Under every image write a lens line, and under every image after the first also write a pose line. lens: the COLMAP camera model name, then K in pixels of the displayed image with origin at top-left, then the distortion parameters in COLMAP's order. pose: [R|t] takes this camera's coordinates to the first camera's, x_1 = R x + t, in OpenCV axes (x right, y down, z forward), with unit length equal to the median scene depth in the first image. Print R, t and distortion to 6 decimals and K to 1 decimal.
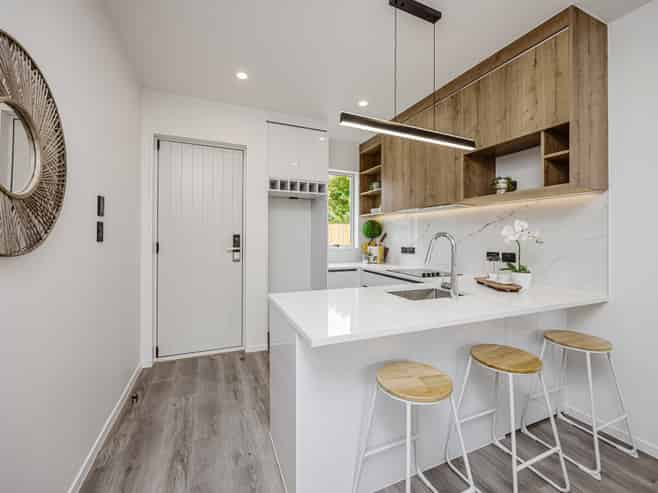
lens RADIAL K [[286.5, 0, 330.6], [0, 286.5, 235.5], [0, 0, 1]] dist [-0.007682, -0.000212]
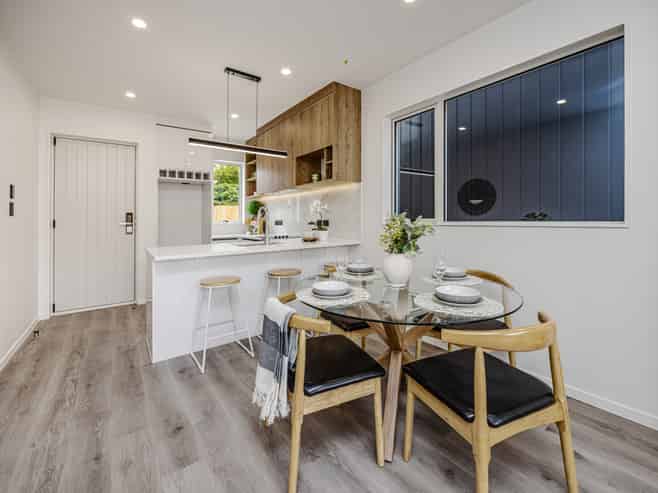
lens RADIAL K [[272.2, 0, 327.8], [0, 272.2, 208.8], [0, 0, 1]] dist [-0.007331, -0.000024]
pose [[0.964894, -0.015261, 0.262194, 0.205857], [0.022217, 0.999475, -0.023587, 0.027852], [-0.261697, 0.028584, 0.964727, -0.390183]]
